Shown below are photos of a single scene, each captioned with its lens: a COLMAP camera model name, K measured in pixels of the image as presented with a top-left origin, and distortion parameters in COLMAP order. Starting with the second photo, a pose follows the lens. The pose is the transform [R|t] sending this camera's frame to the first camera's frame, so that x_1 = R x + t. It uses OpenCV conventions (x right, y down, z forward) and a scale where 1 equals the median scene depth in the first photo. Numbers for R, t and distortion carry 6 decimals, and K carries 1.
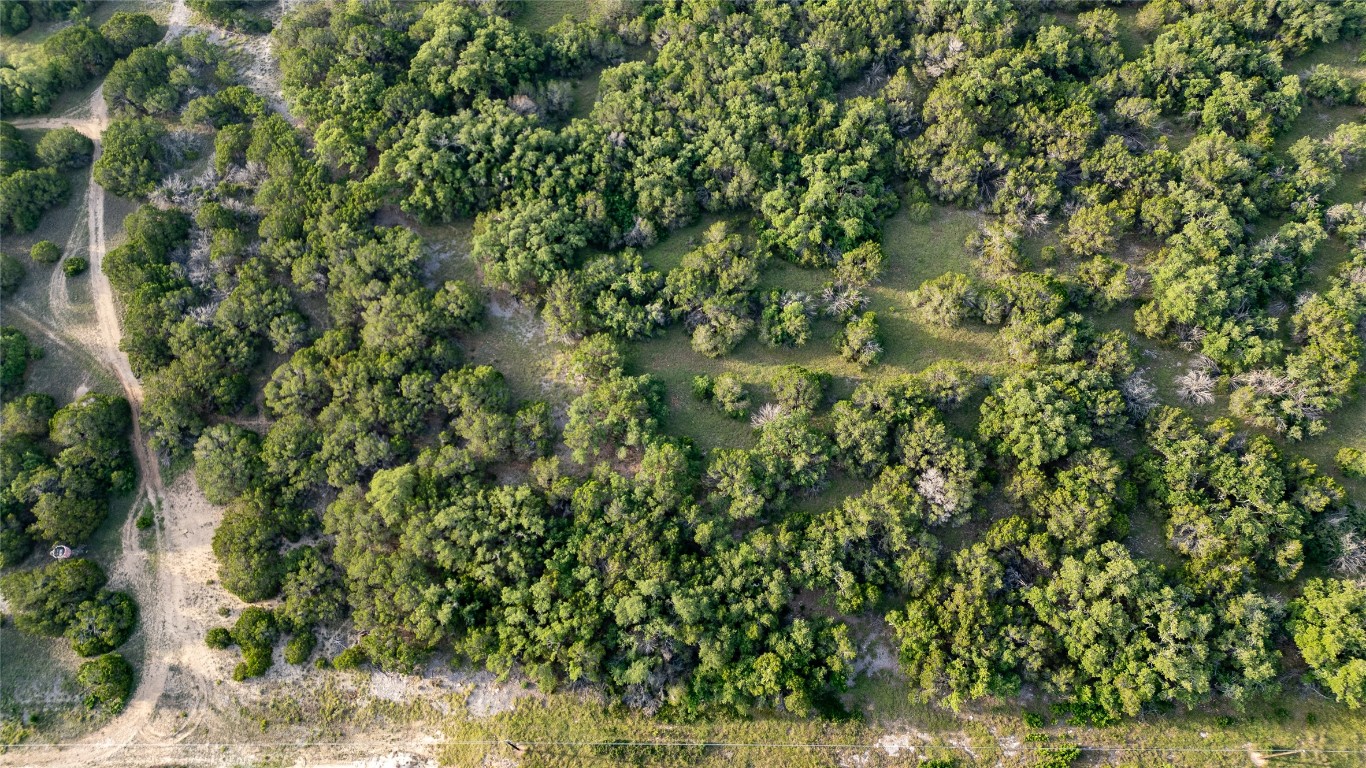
lens RADIAL K [[948.7, 0, 683.0], [0, 948.7, 384.0], [0, 0, 1]] dist [0.089232, -0.087219]
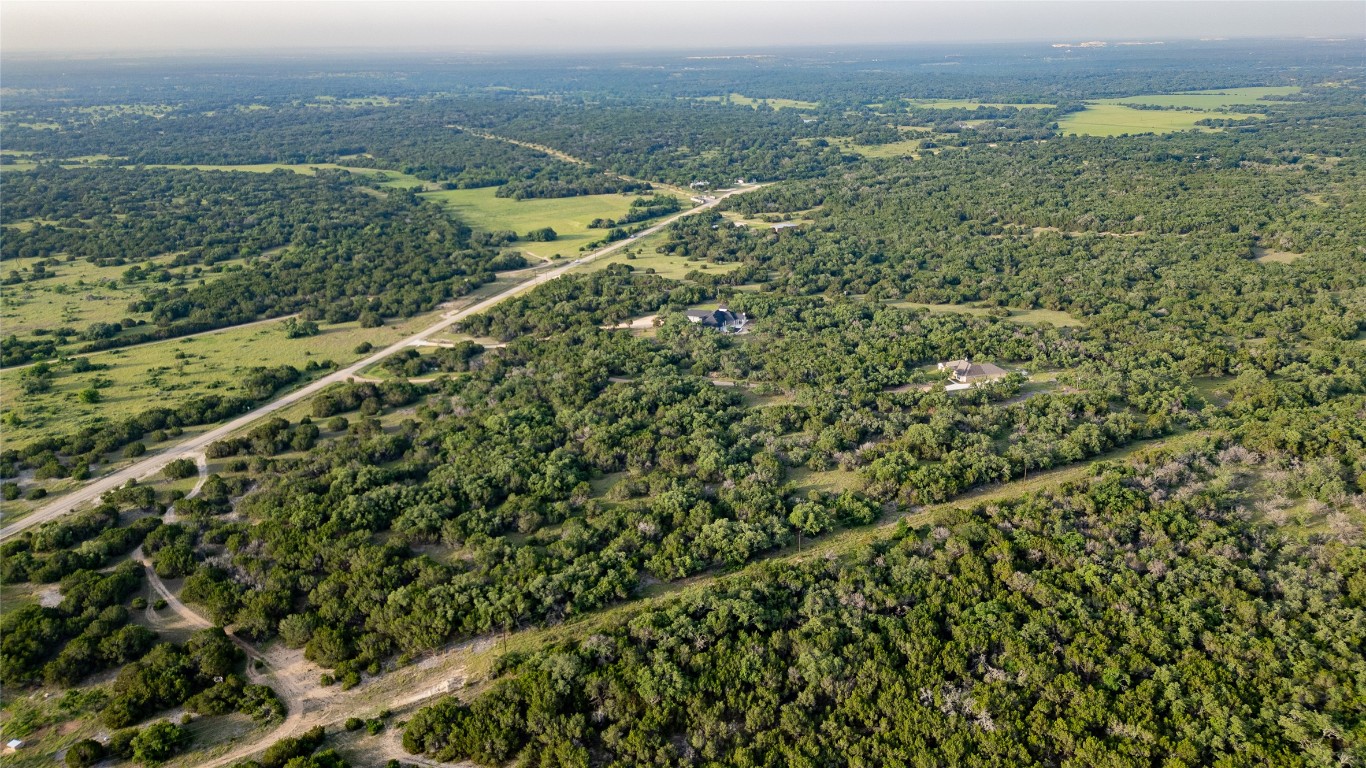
lens RADIAL K [[948.7, 0, 683.0], [0, 948.7, 384.0], [0, 0, 1]] dist [0.089232, -0.087219]
pose [[0.890074, -0.161154, 0.426377, -0.503704], [0.407261, 0.701267, -0.585118, 1.090720], [-0.204710, 0.694445, 0.689811, -0.736010]]
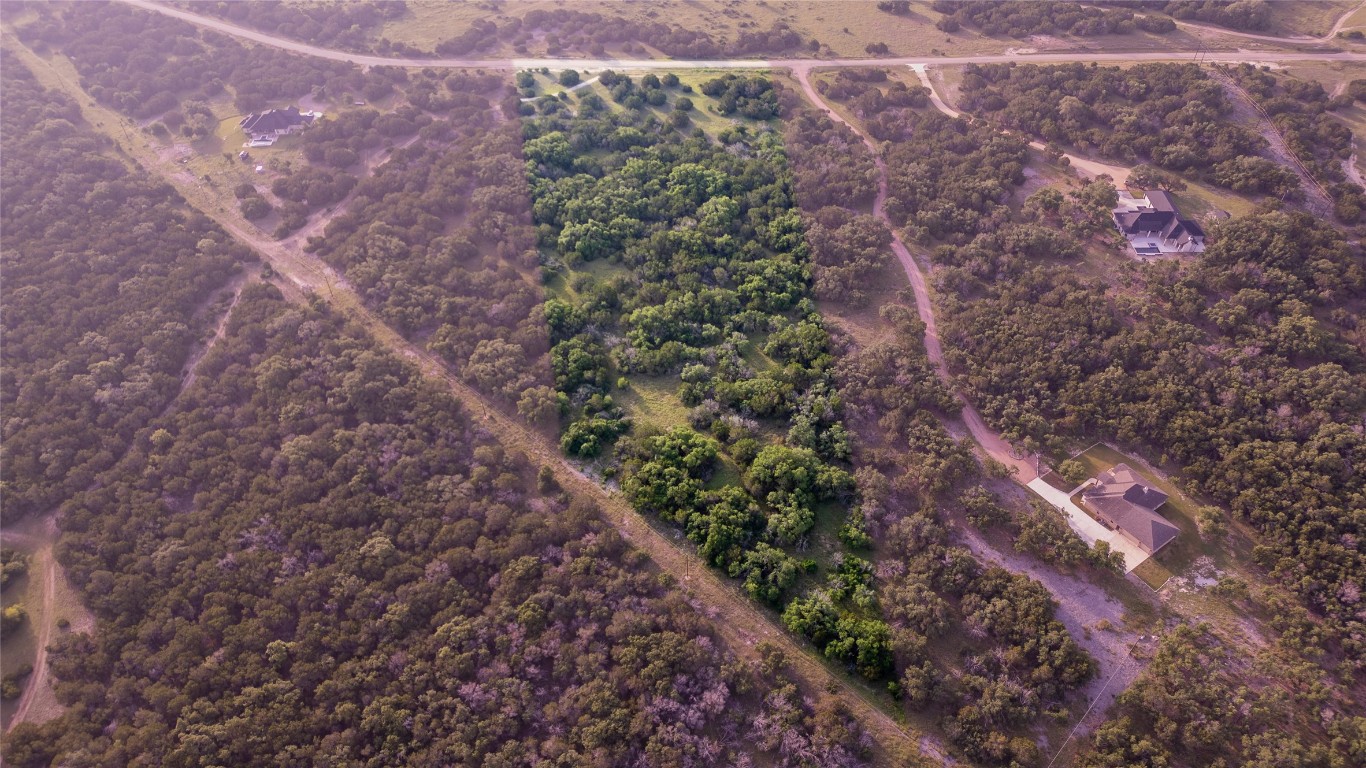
lens RADIAL K [[948.7, 0, 683.0], [0, 948.7, 384.0], [0, 0, 1]] dist [0.089232, -0.087219]
pose [[0.715020, 0.476444, -0.511613, 1.748557], [-0.617832, 0.773104, -0.143509, 0.283227], [0.327156, 0.418703, 0.847146, -0.776957]]
